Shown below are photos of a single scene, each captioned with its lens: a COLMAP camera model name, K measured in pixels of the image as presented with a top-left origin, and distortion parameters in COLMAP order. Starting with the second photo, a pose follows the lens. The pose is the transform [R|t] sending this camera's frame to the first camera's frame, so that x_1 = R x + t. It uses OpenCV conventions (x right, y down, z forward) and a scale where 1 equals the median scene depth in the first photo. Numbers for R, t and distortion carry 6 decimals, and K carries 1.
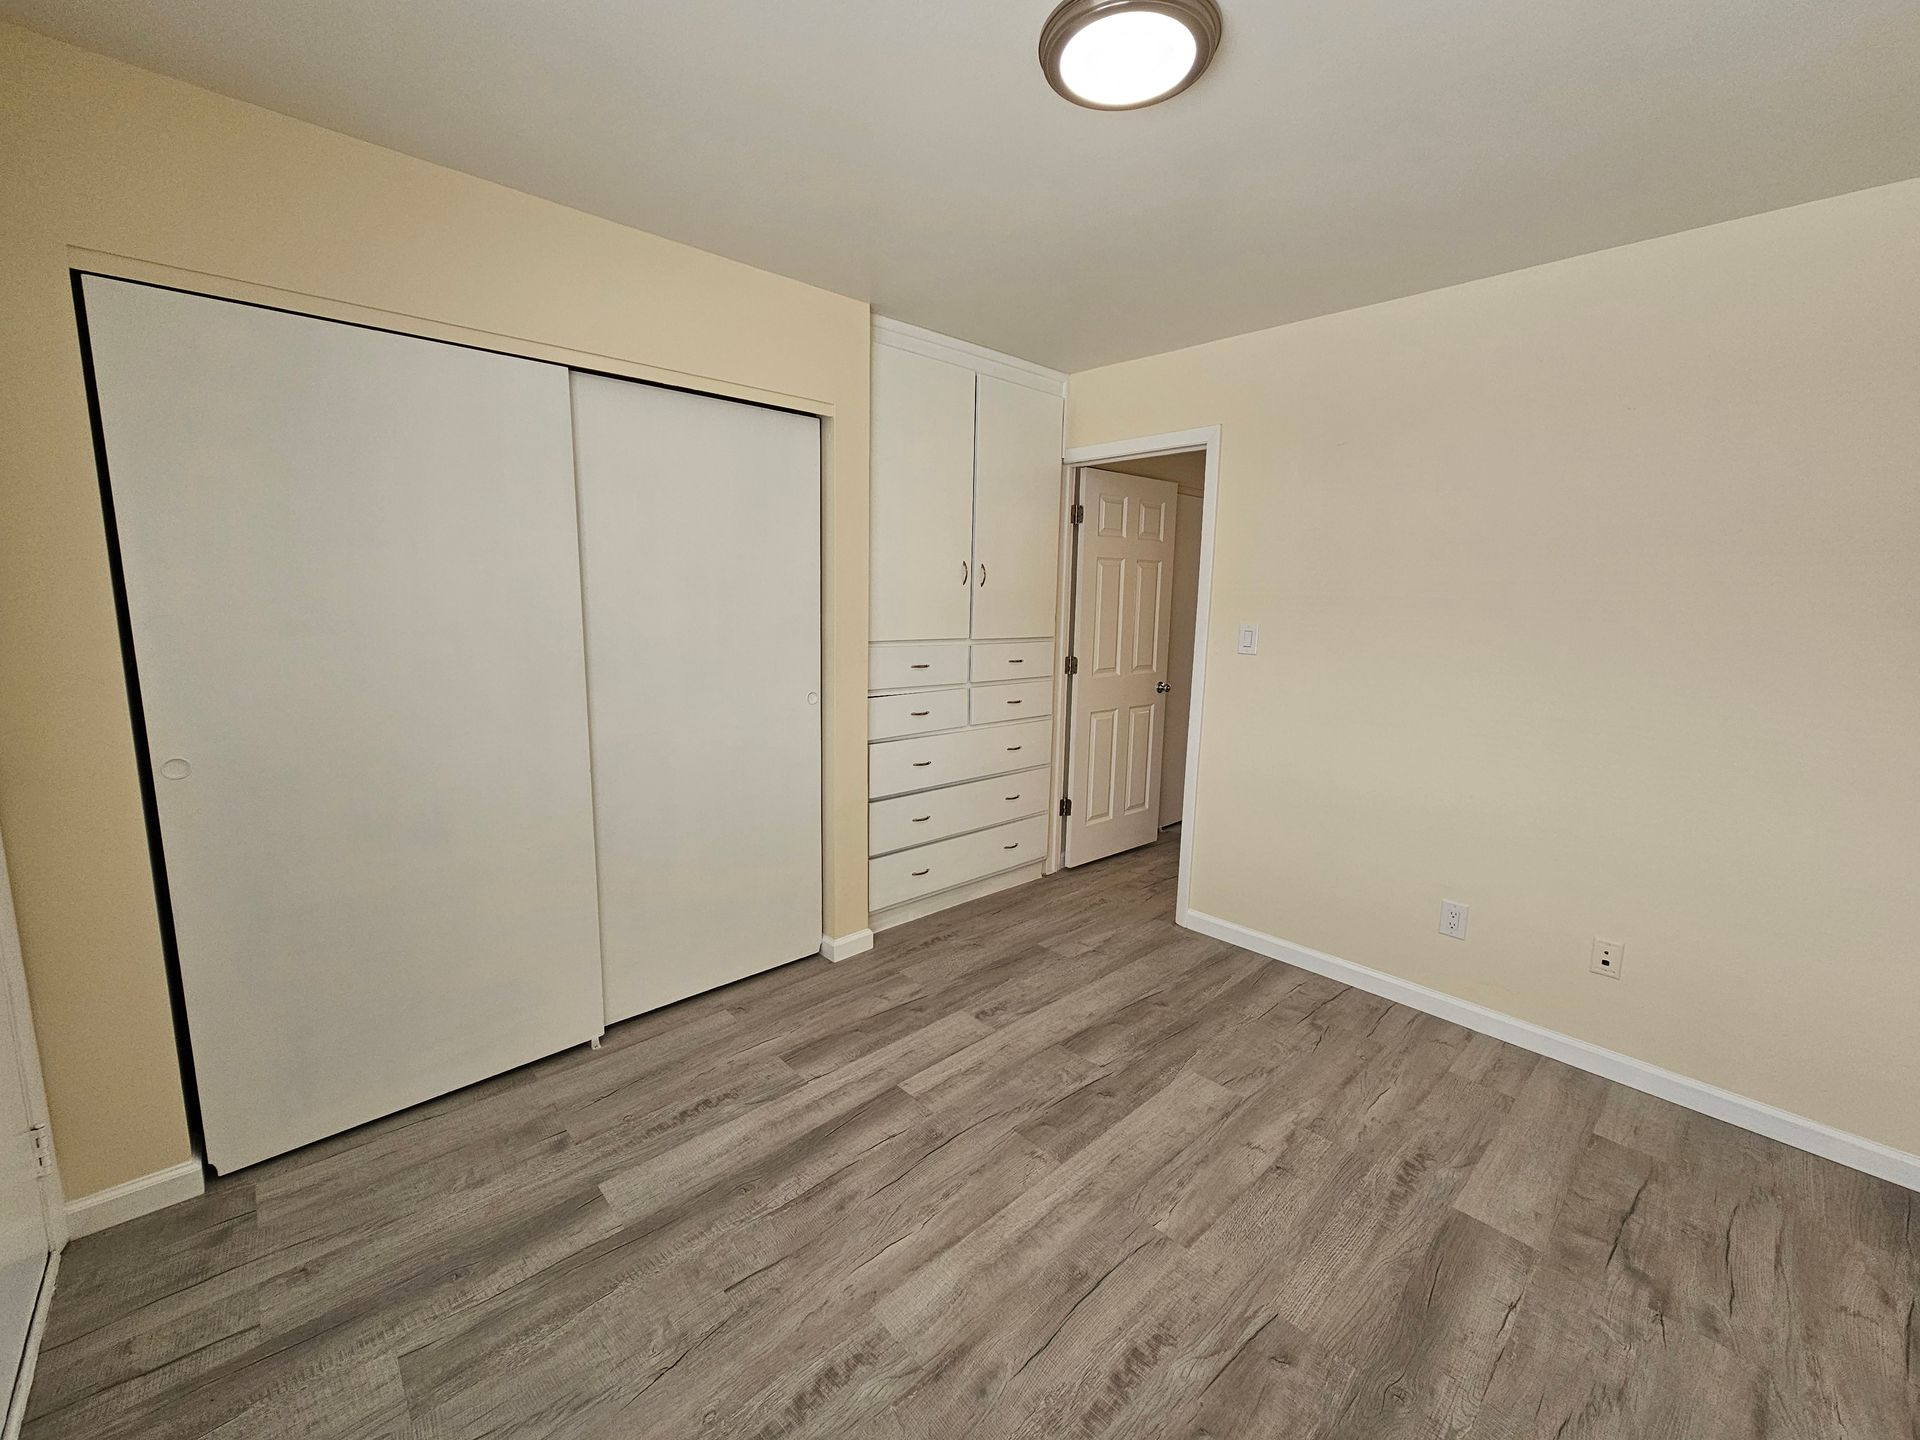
lens RADIAL K [[790.2, 0, 961.8], [0, 790.2, 715.2], [0, 0, 1]] dist [-0.003008, 0.000496]
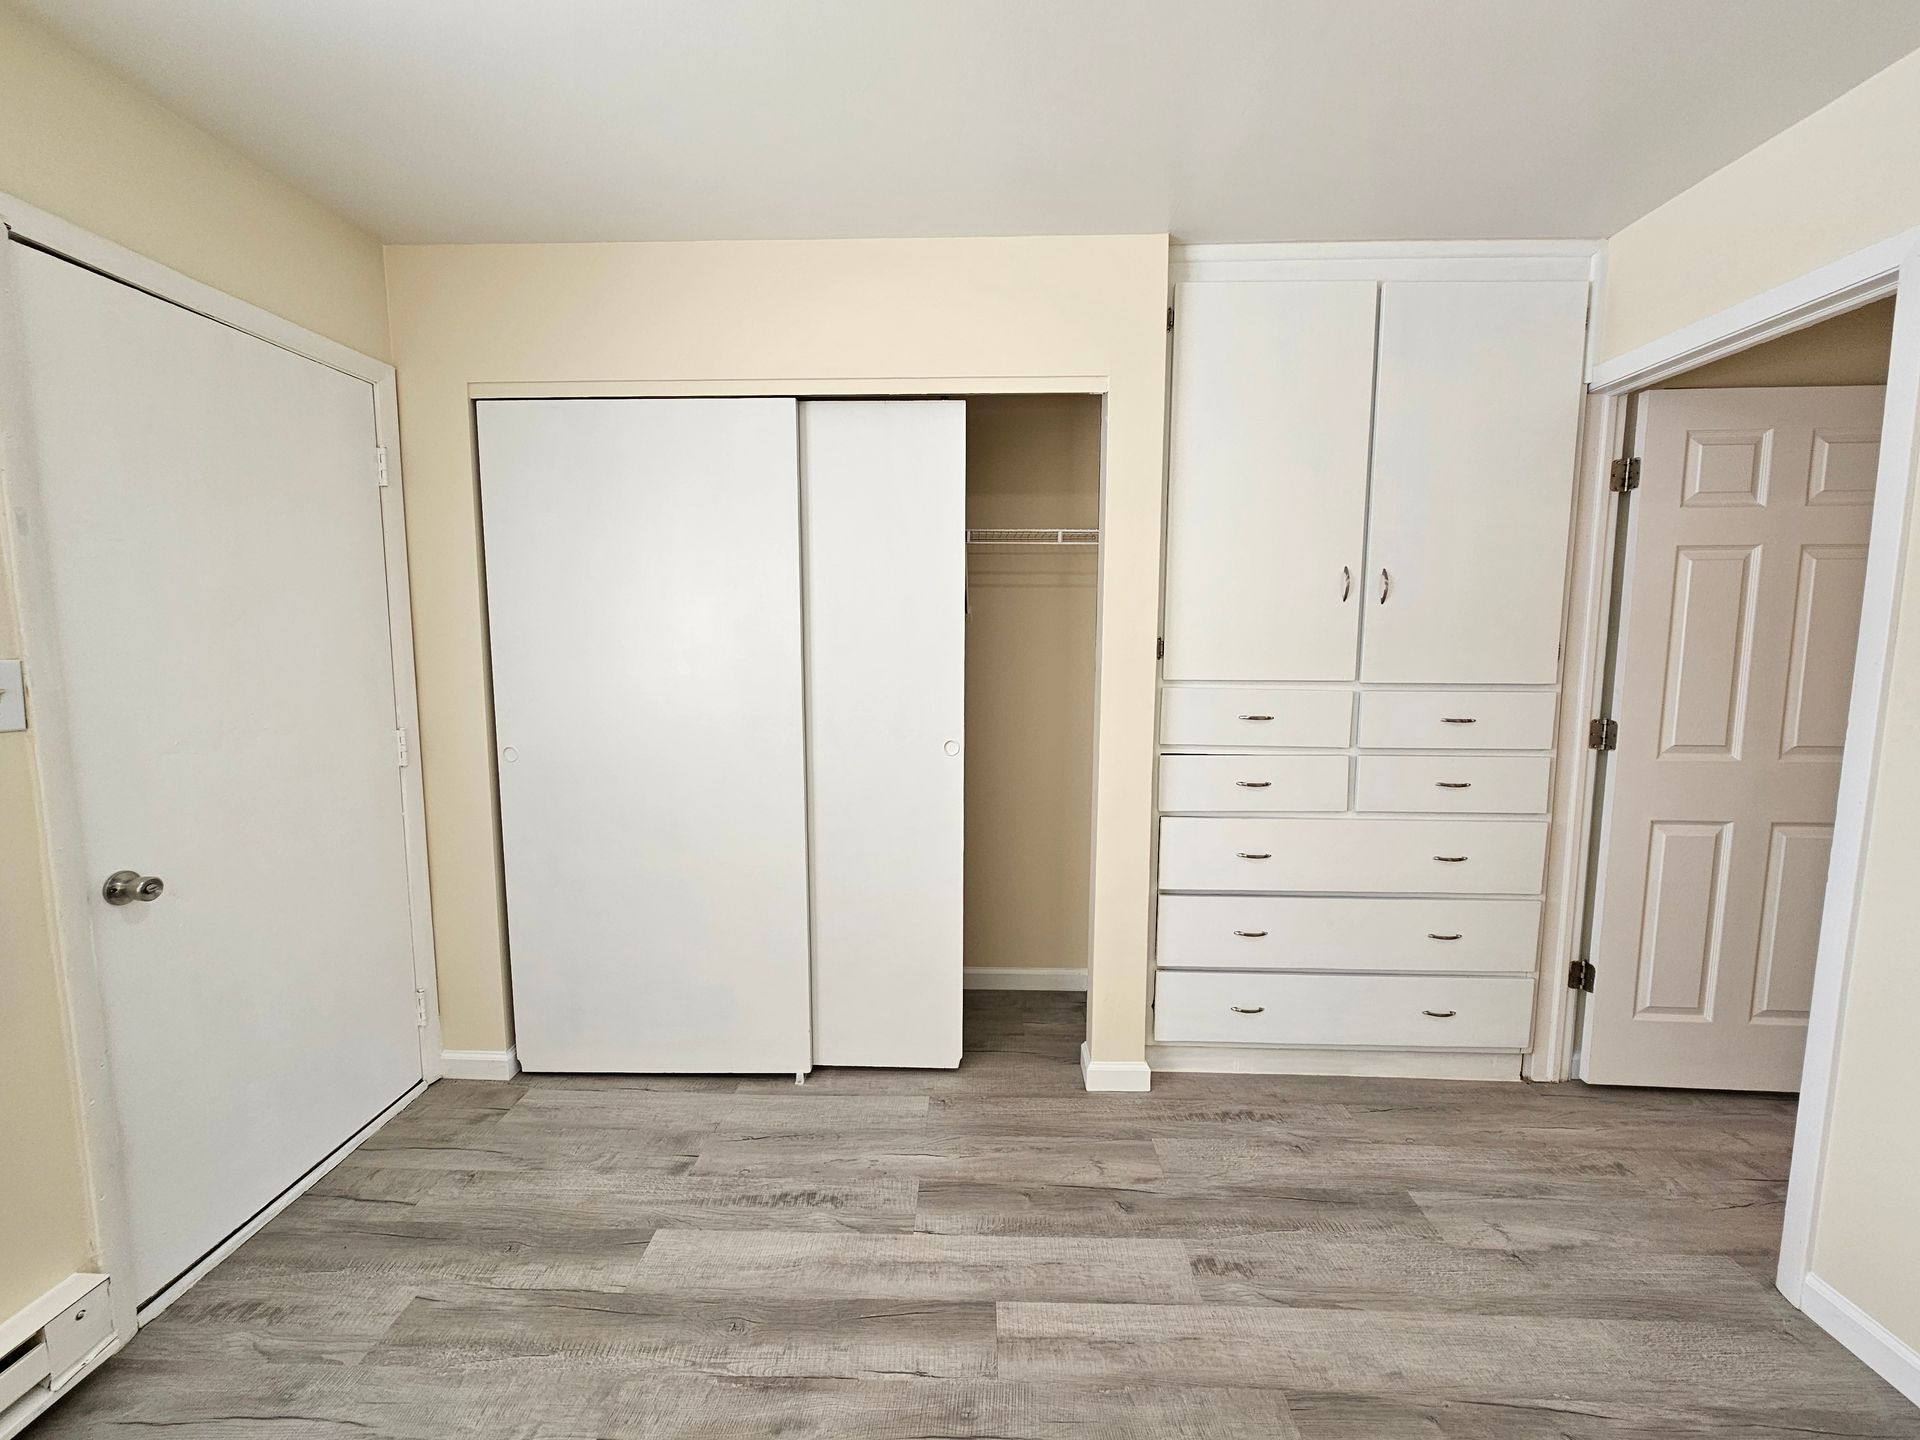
lens RADIAL K [[790.2, 0, 955.3], [0, 790.2, 713.6], [0, 0, 1]] dist [-0.003008, 0.000496]
pose [[0.705261, 0.056847, -0.706665, 0.309240], [-0.096667, 0.995181, -0.016418, -0.033645], [0.702327, 0.079890, 0.707358, 0.373016]]
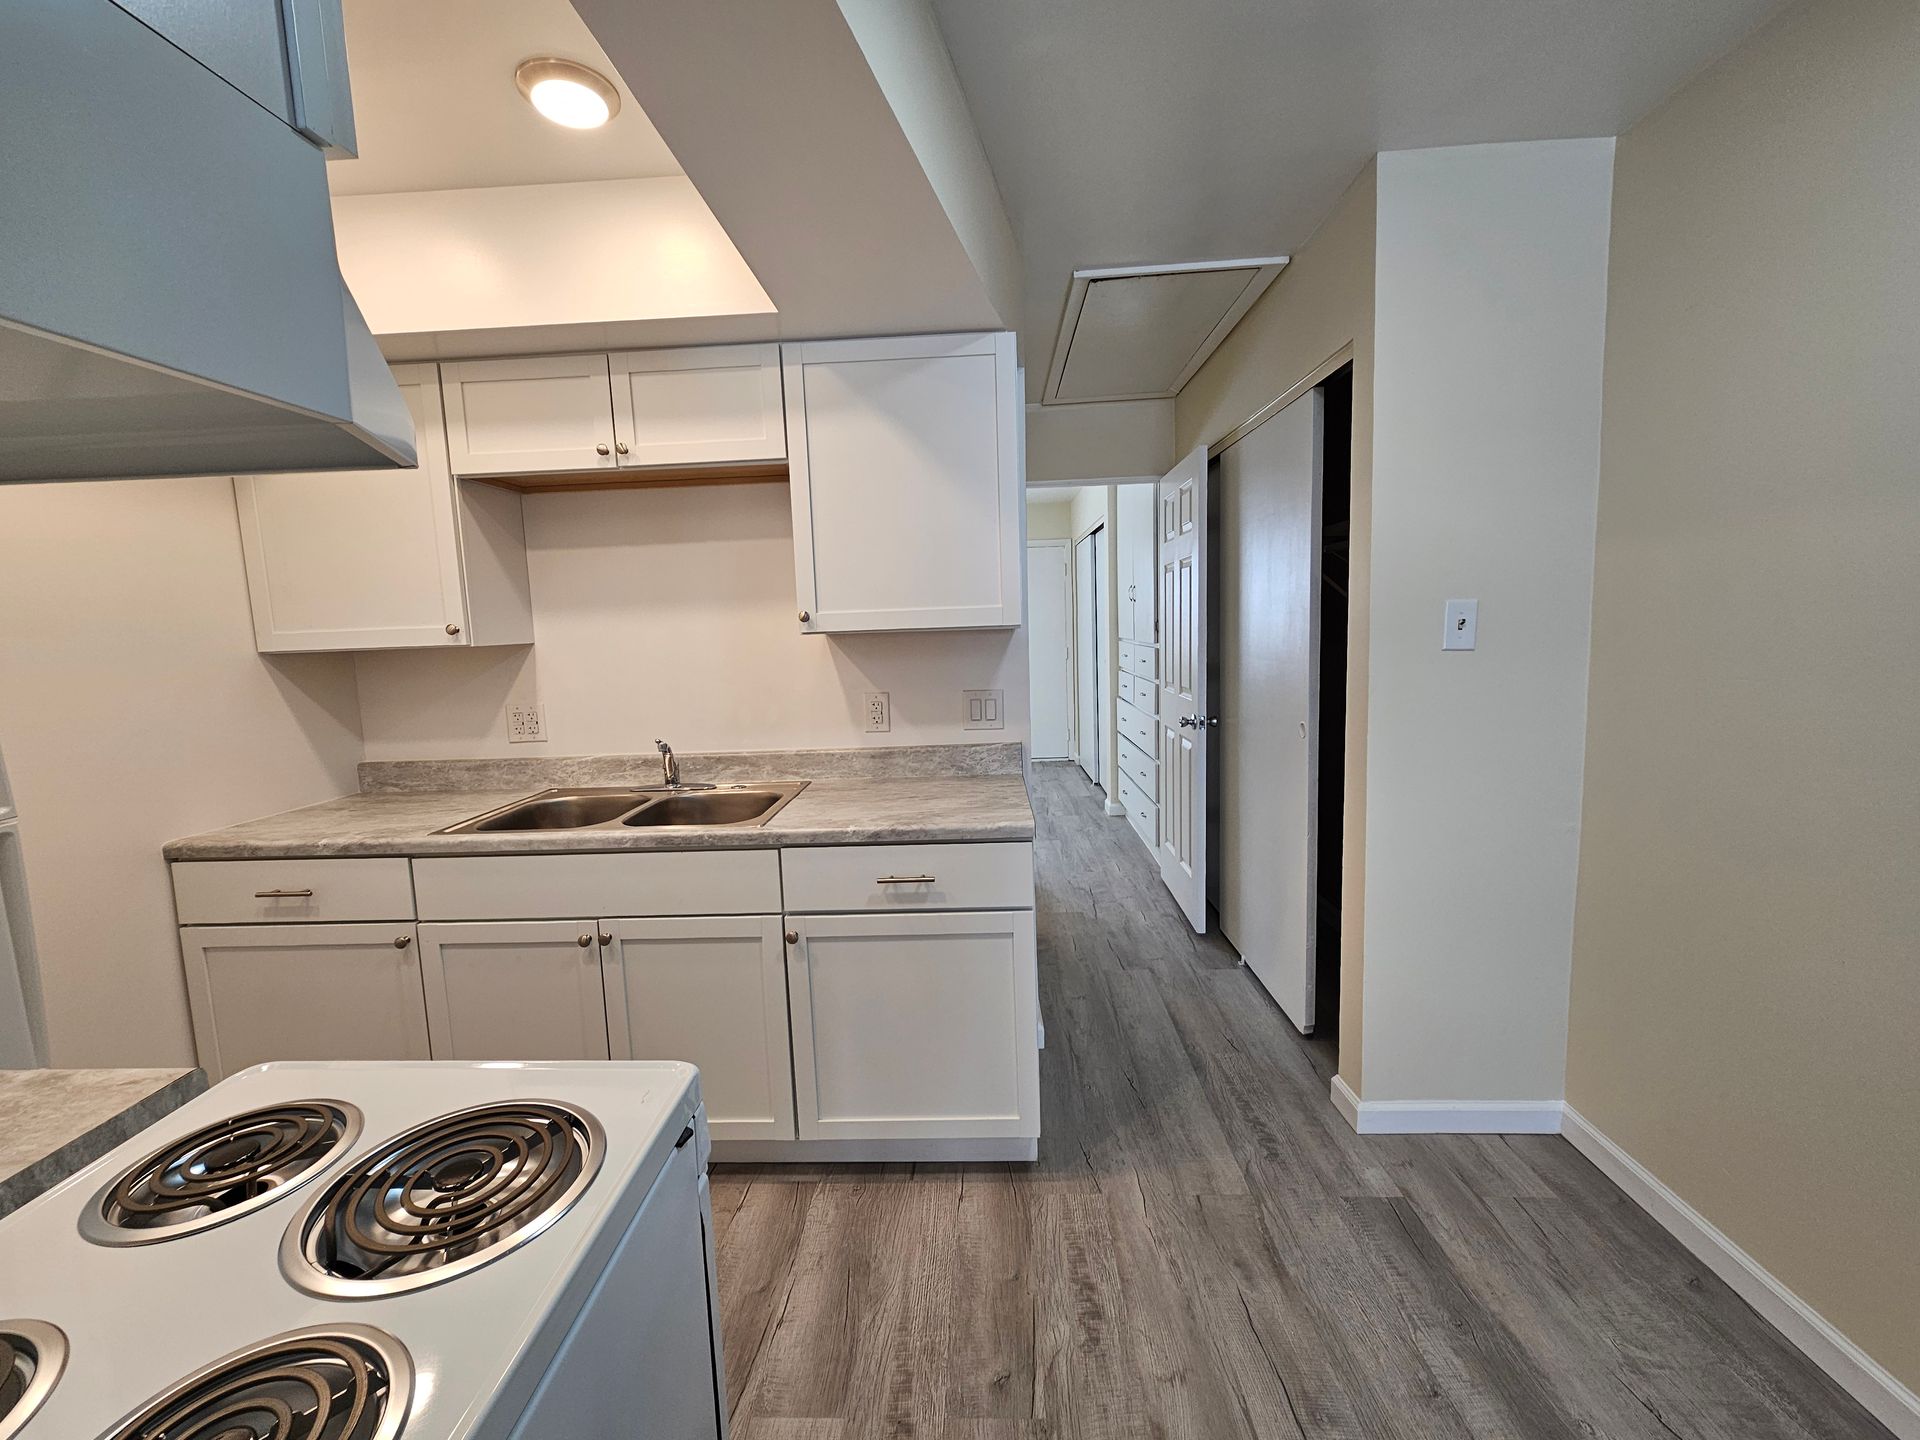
lens RADIAL K [[790.2, 0, 957.2], [0, 790.2, 712.0], [0, 0, 1]] dist [-0.003008, 0.000496]
pose [[-0.708891, 0.095798, -0.698782, 1.567590], [-0.081978, 0.972828, 0.216532, -0.332376], [0.700538, 0.210782, -0.681775, 2.249091]]
